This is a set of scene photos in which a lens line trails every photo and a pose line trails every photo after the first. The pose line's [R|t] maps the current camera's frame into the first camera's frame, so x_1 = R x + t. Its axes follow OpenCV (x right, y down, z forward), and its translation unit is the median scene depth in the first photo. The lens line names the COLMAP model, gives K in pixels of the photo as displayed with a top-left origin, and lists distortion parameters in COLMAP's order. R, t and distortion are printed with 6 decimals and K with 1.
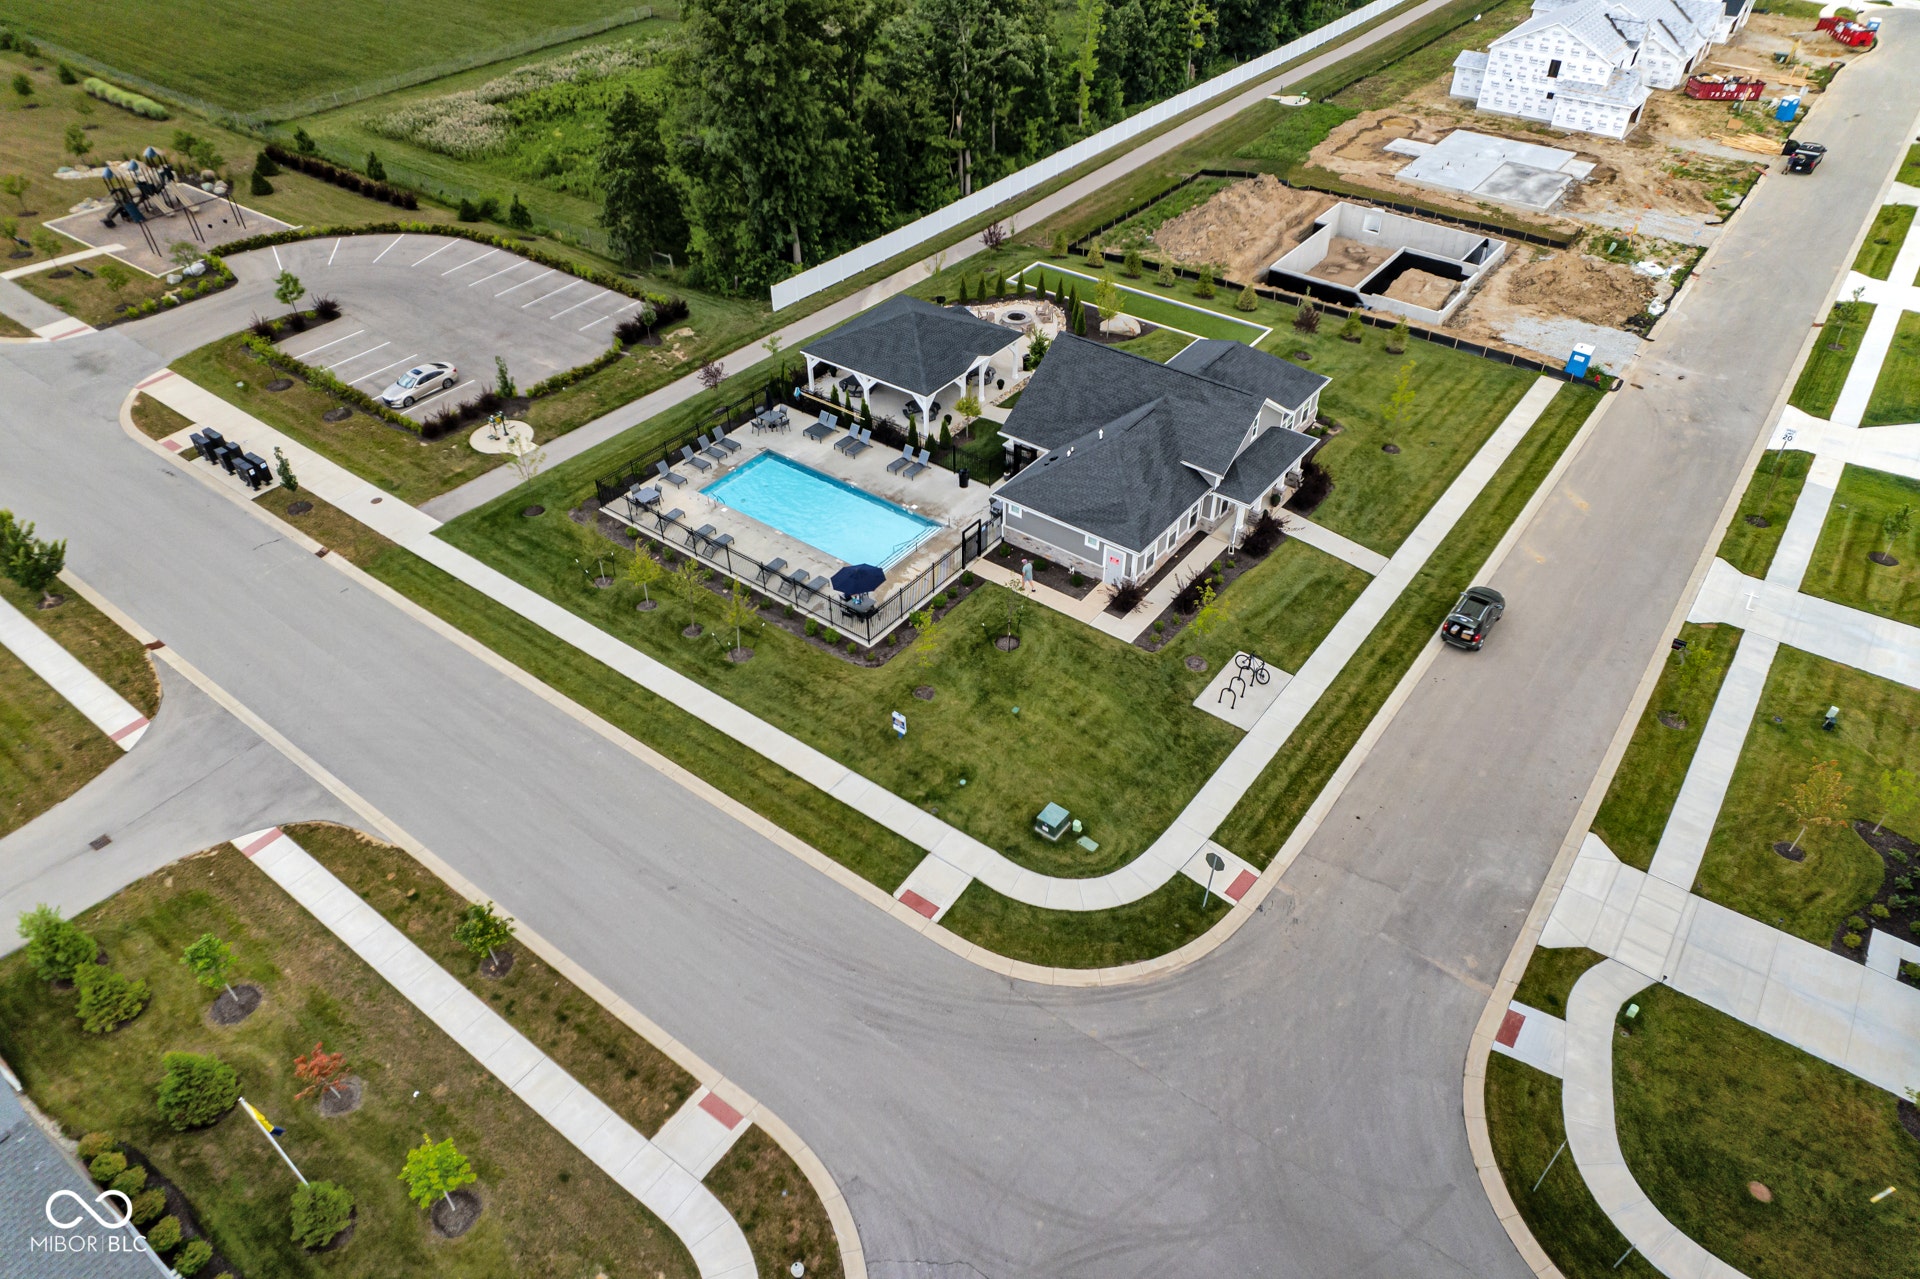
lens RADIAL K [[1228.8, 0, 960.0], [0, 1228.8, 639.5], [0, 0, 1]] dist [-0.080810, 0.071742]
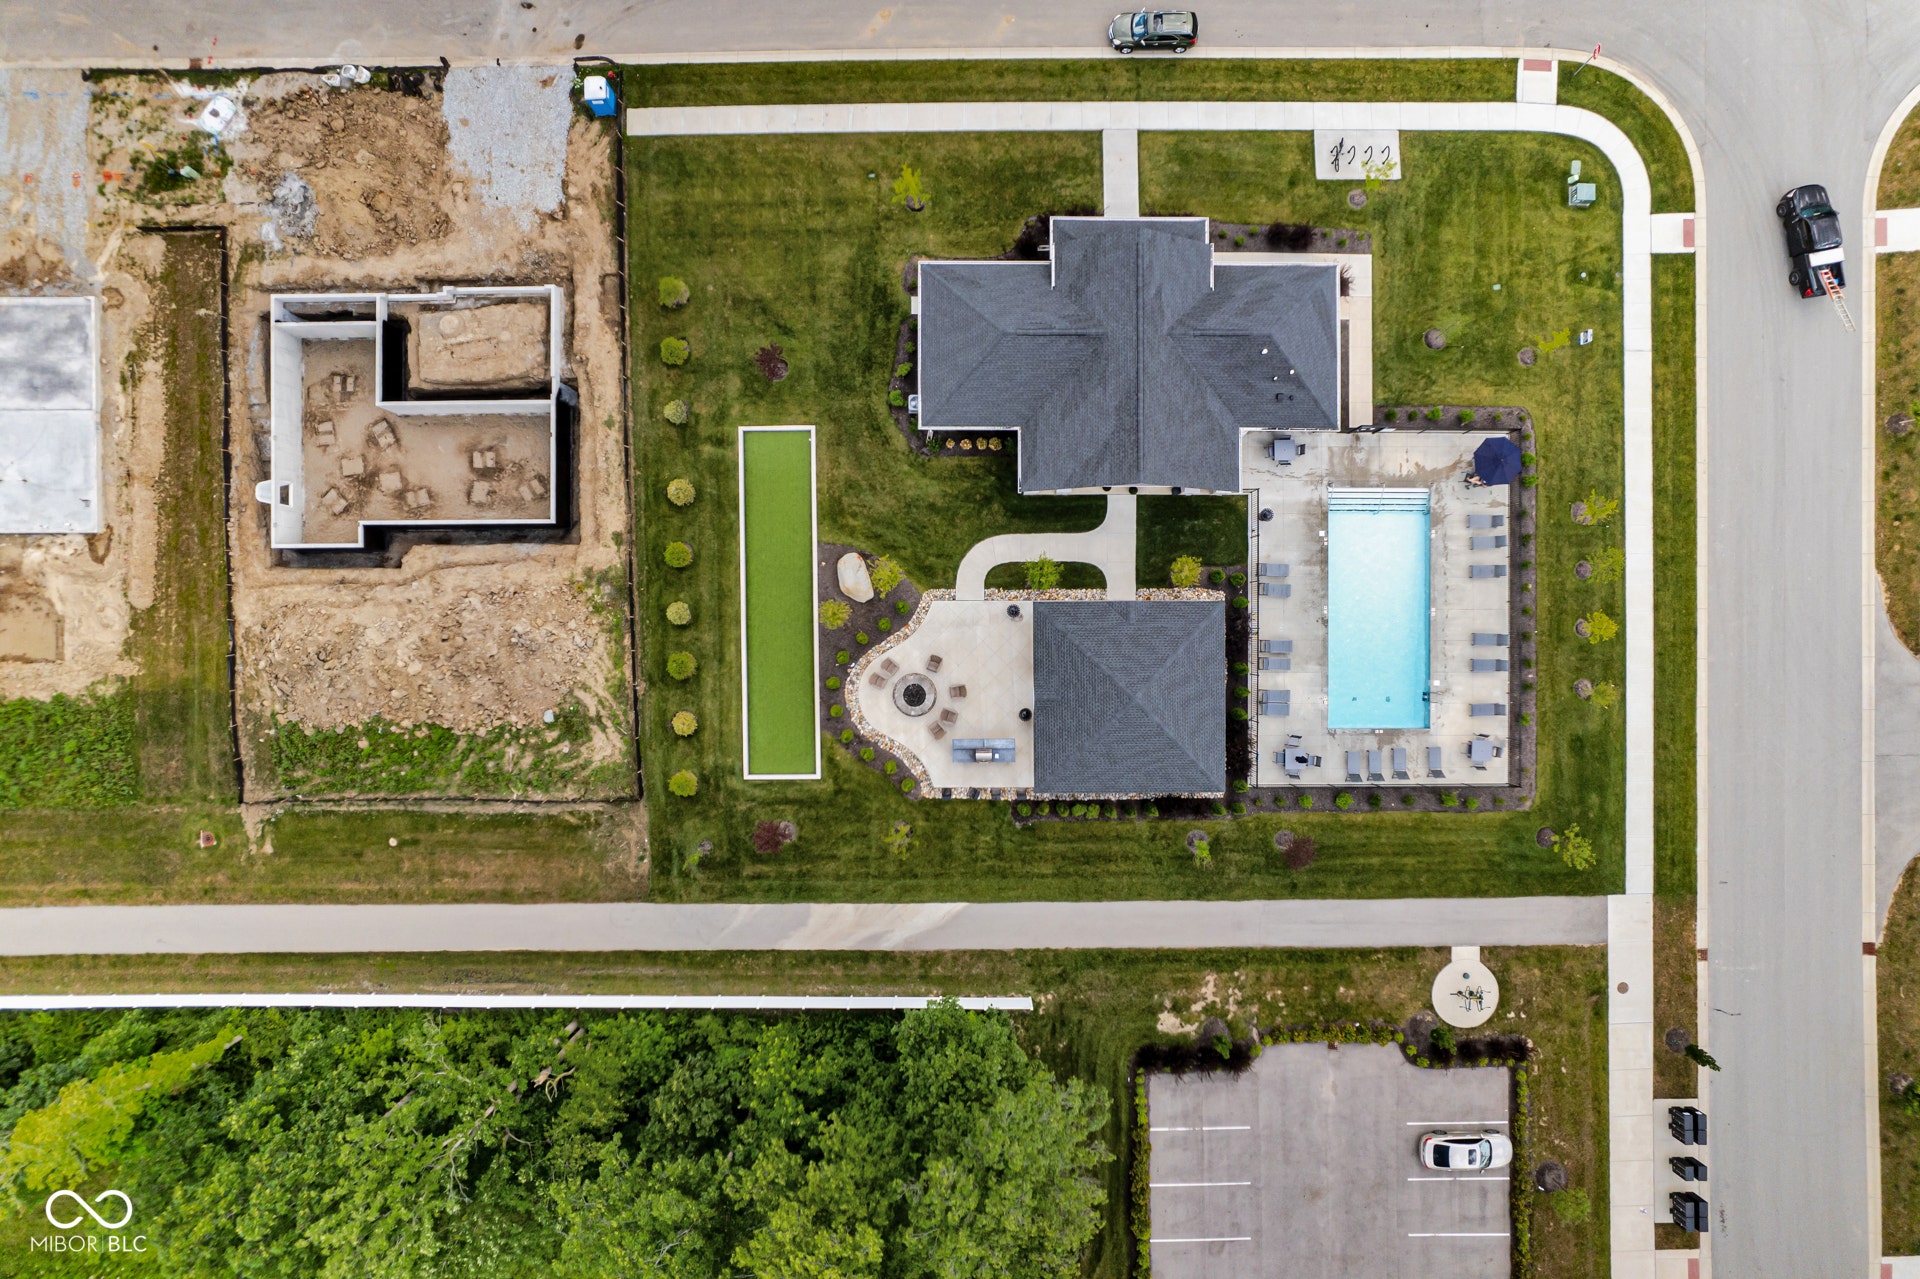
lens RADIAL K [[1228.8, 0, 960.0], [0, 1228.8, 639.5], [0, 0, 1]] dist [-0.080810, 0.071742]
pose [[-0.602686, -0.797935, 0.008319, 0.064149], [0.523591, -0.387562, 0.758714, -1.060389], [-0.602181, 0.461622, 0.651370, 0.572037]]
